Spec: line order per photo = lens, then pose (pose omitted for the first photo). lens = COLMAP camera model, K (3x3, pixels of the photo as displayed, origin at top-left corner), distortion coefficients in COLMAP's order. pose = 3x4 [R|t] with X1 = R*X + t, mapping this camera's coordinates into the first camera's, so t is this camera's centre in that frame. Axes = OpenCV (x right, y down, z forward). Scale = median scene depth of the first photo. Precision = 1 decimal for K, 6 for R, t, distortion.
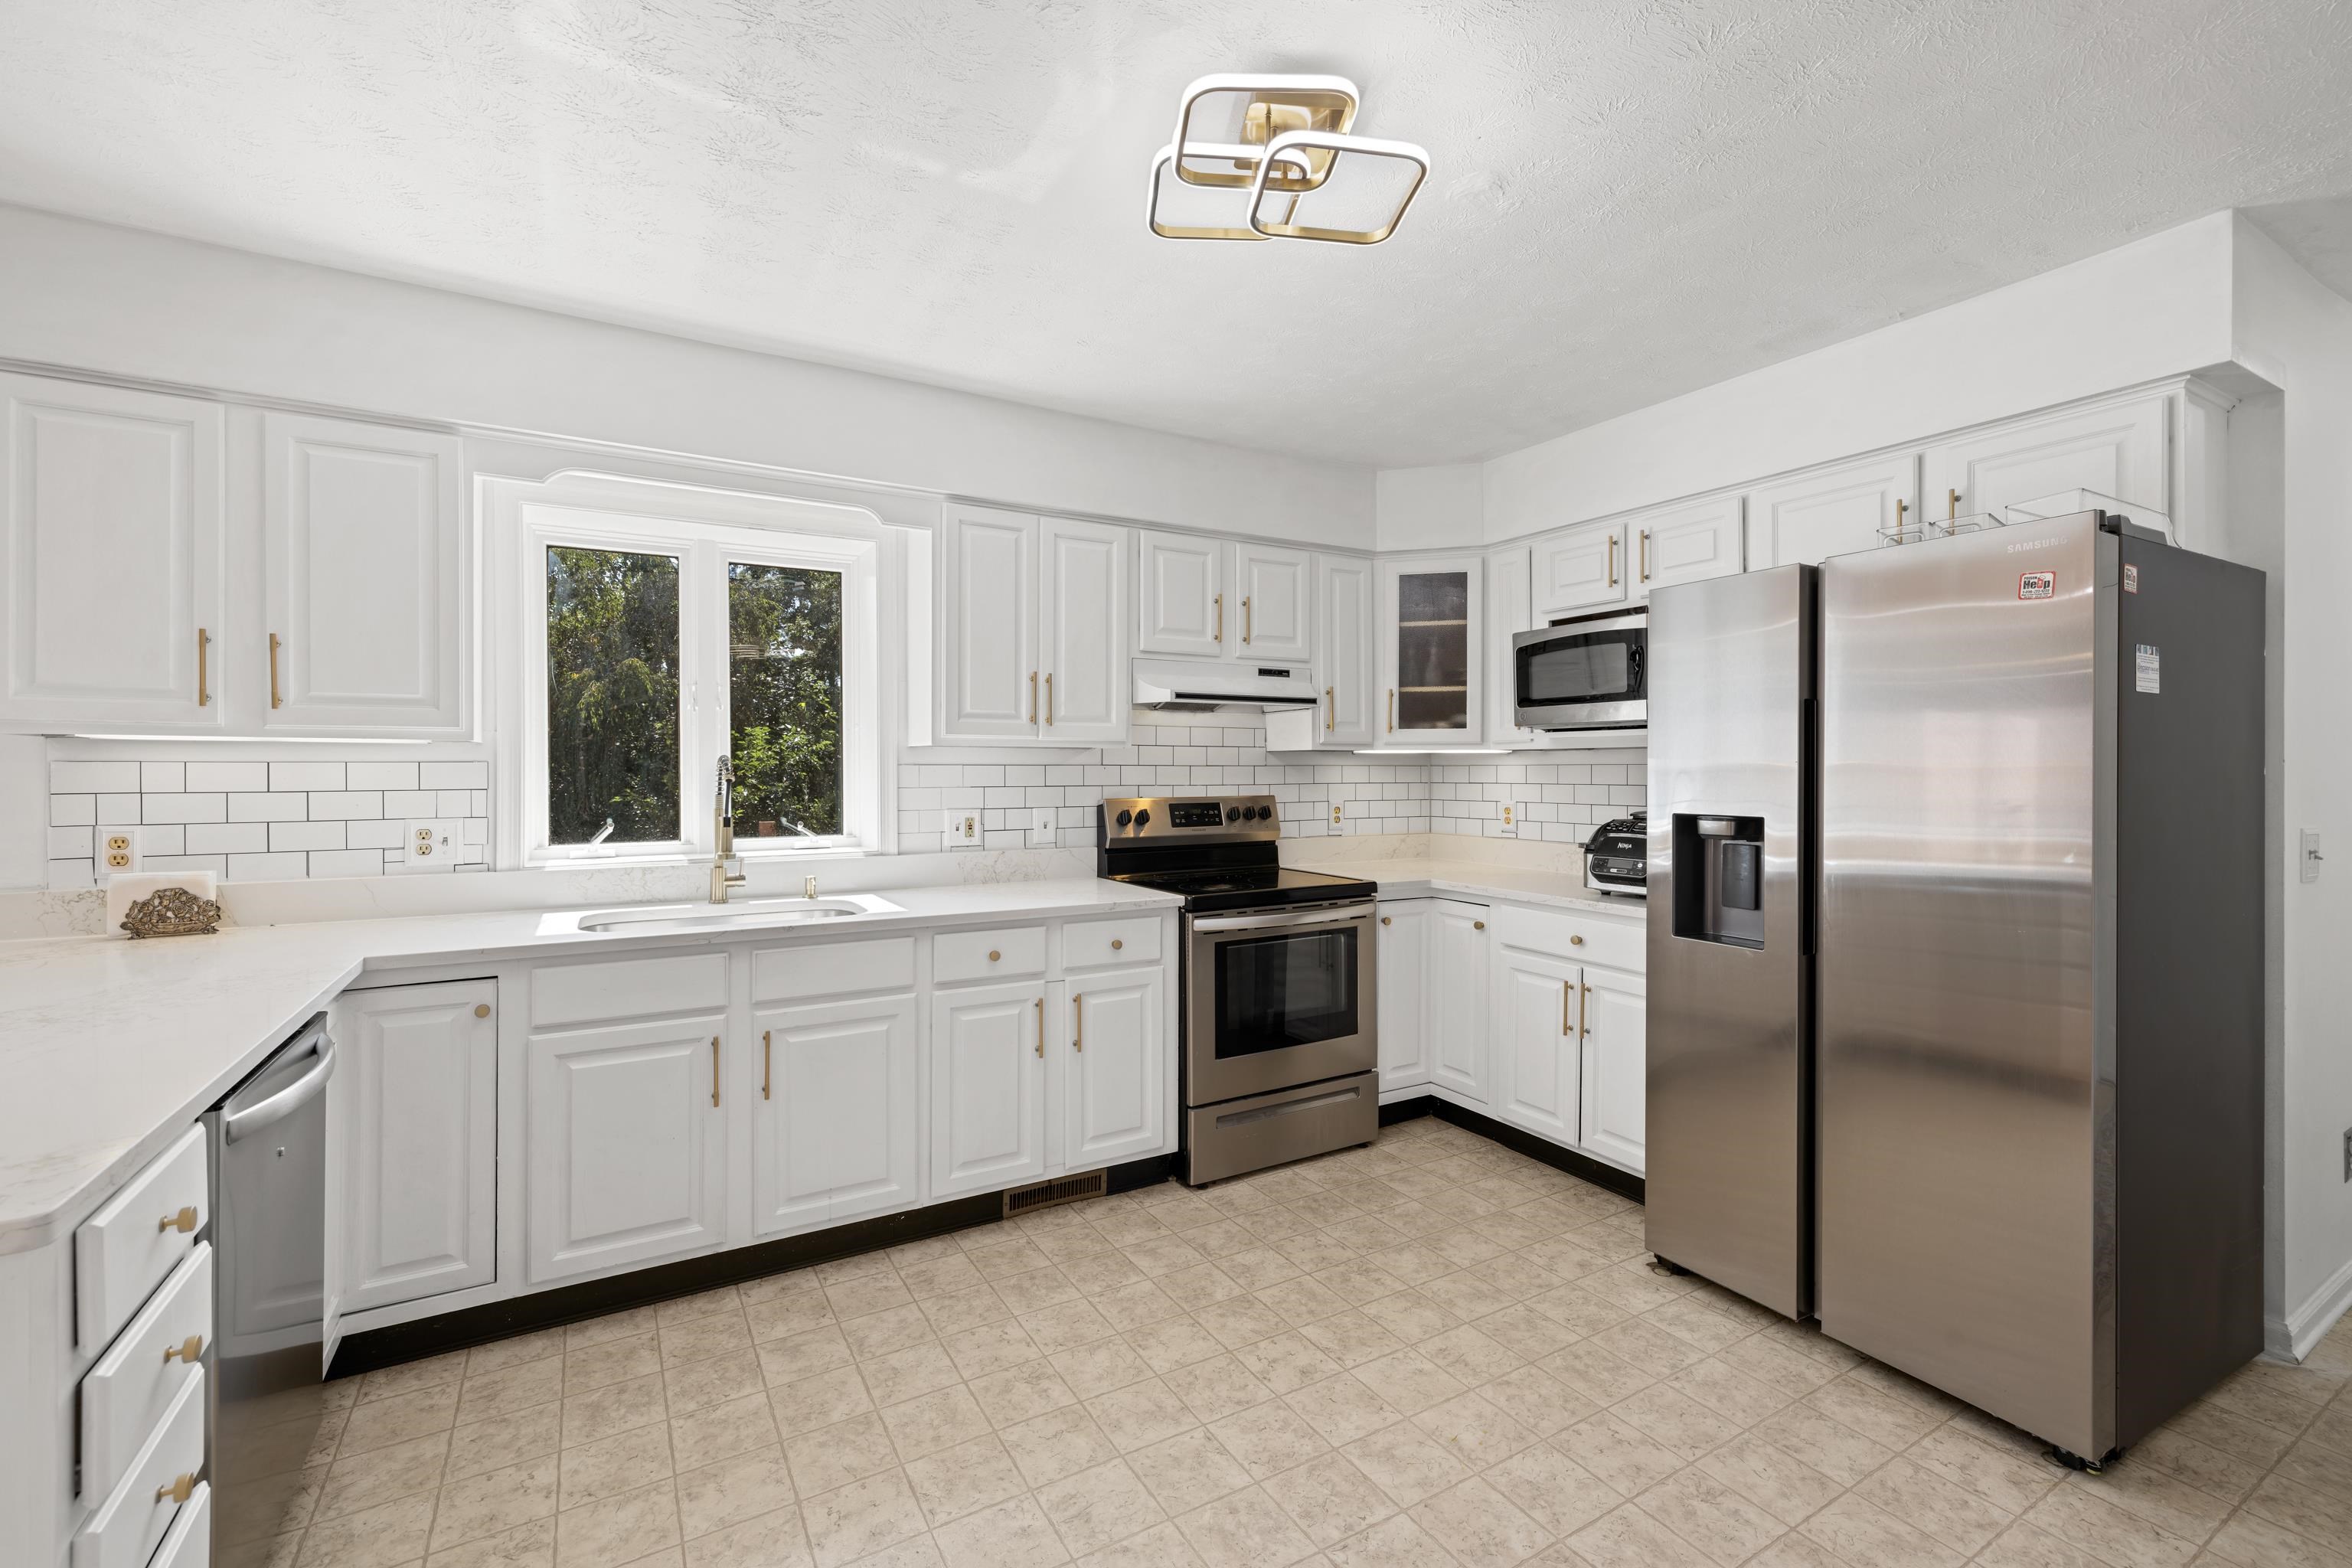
lens RADIAL K [[992.3, 0, 1174.4], [0, 992.3, 766.7], [0, 0, 1]] dist [0.003797, -0.000270]
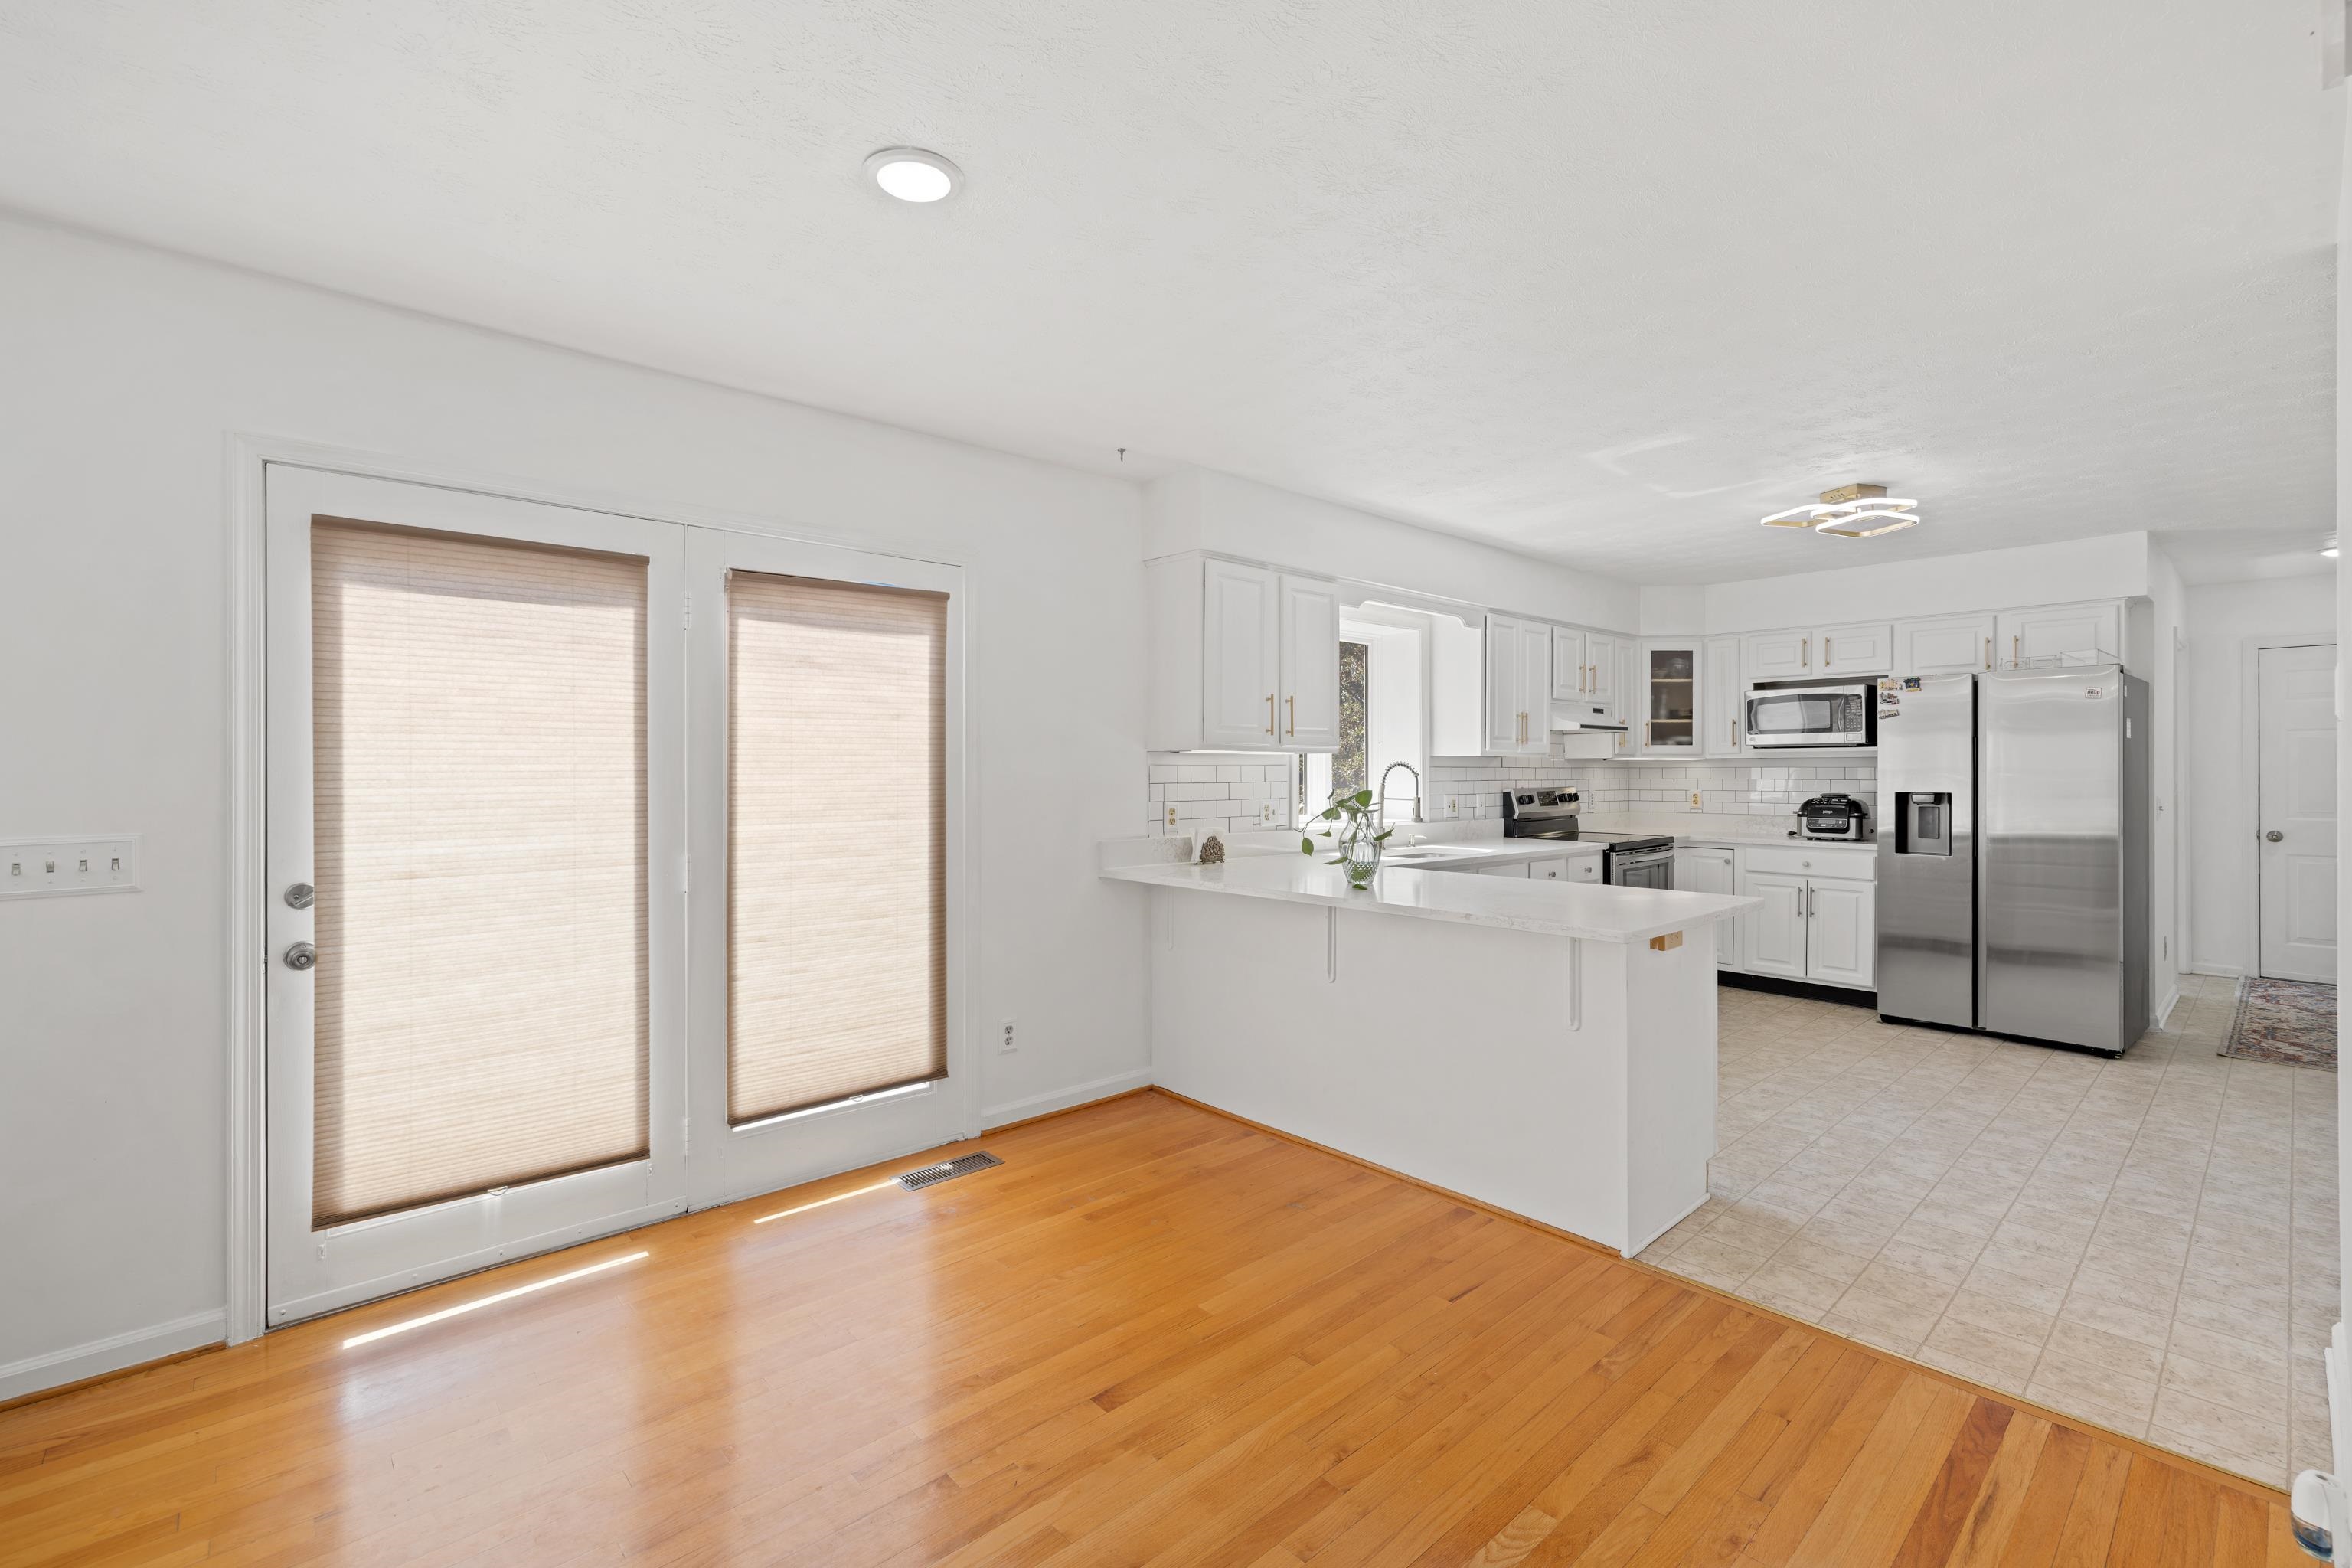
lens RADIAL K [[992.3, 0, 1188.3], [0, 992.3, 767.5], [0, 0, 1]] dist [0.003797, -0.000270]
pose [[0.979620, 0.000020, 0.200859, -1.099200], [0.000490, 0.999997, -0.002494, 0.002615], [-0.200859, 0.002542, 0.979617, -0.570340]]
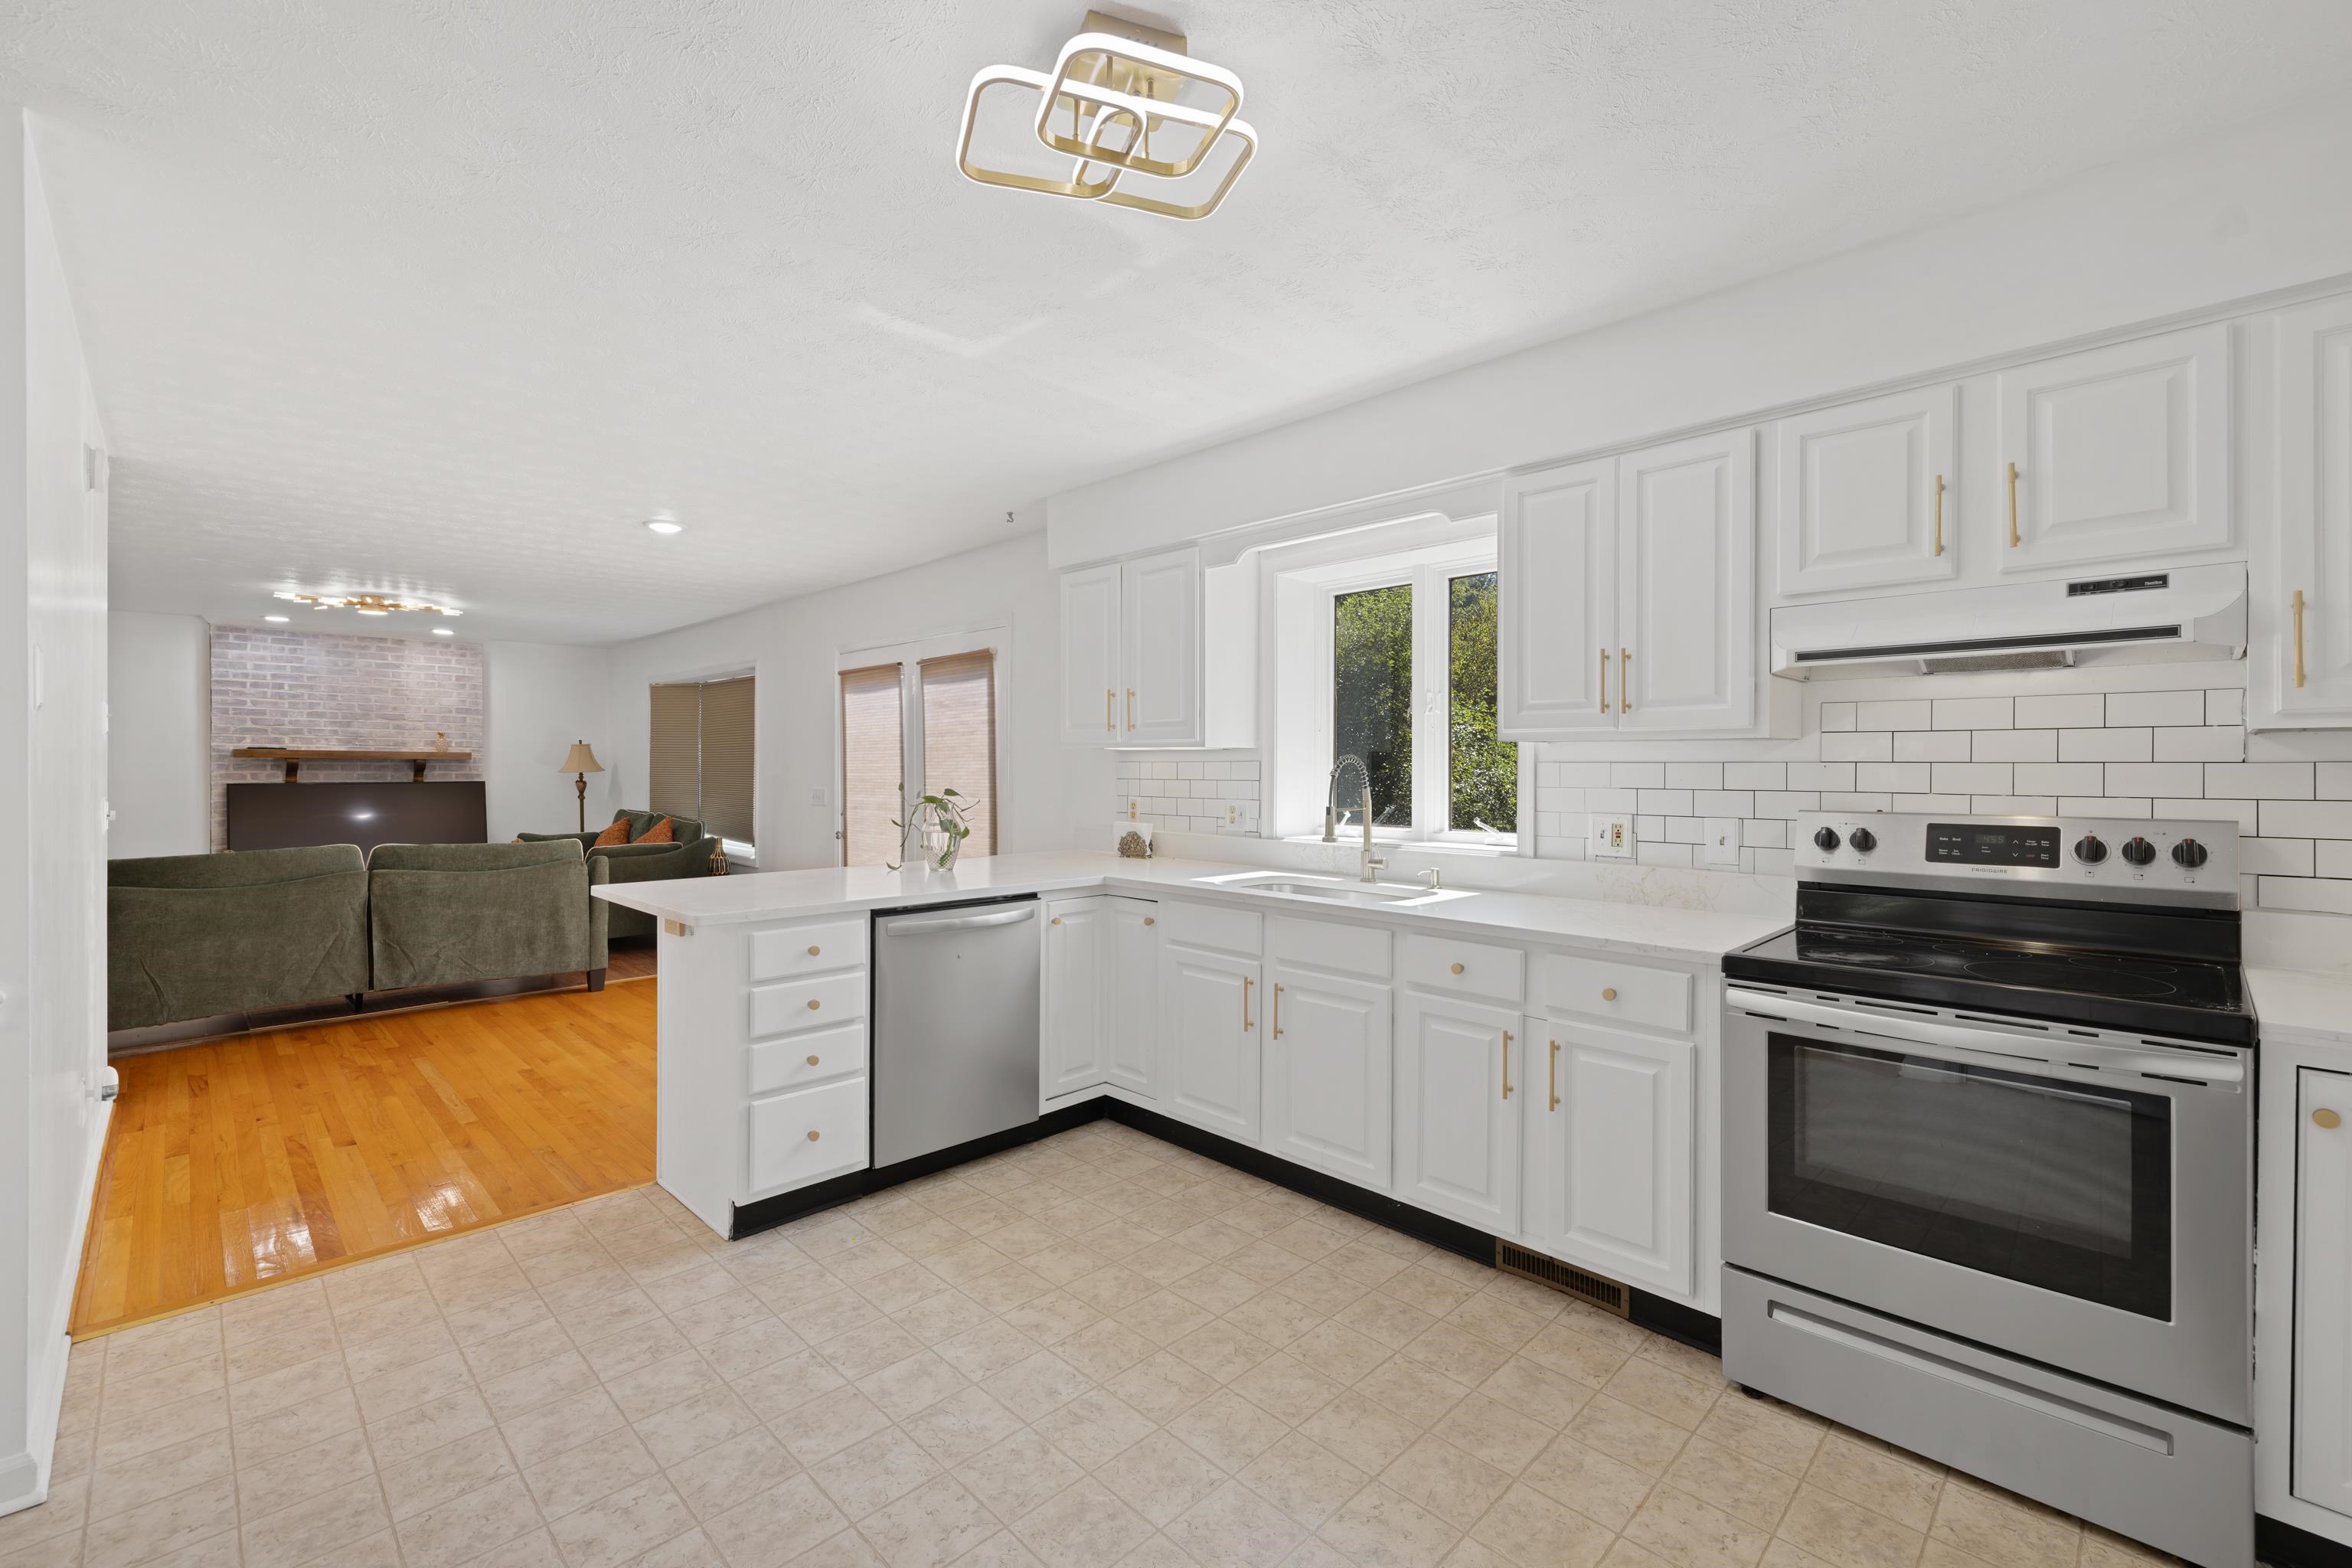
lens RADIAL K [[992.3, 0, 1169.4], [0, 992.3, 771.2], [0, 0, 1]] dist [0.003797, -0.000270]
pose [[0.252989, 0.005250, -0.967455, 0.601704], [-0.000538, 0.999986, 0.005286, 0.001668], [0.967469, -0.000817, 0.252988, 0.472921]]
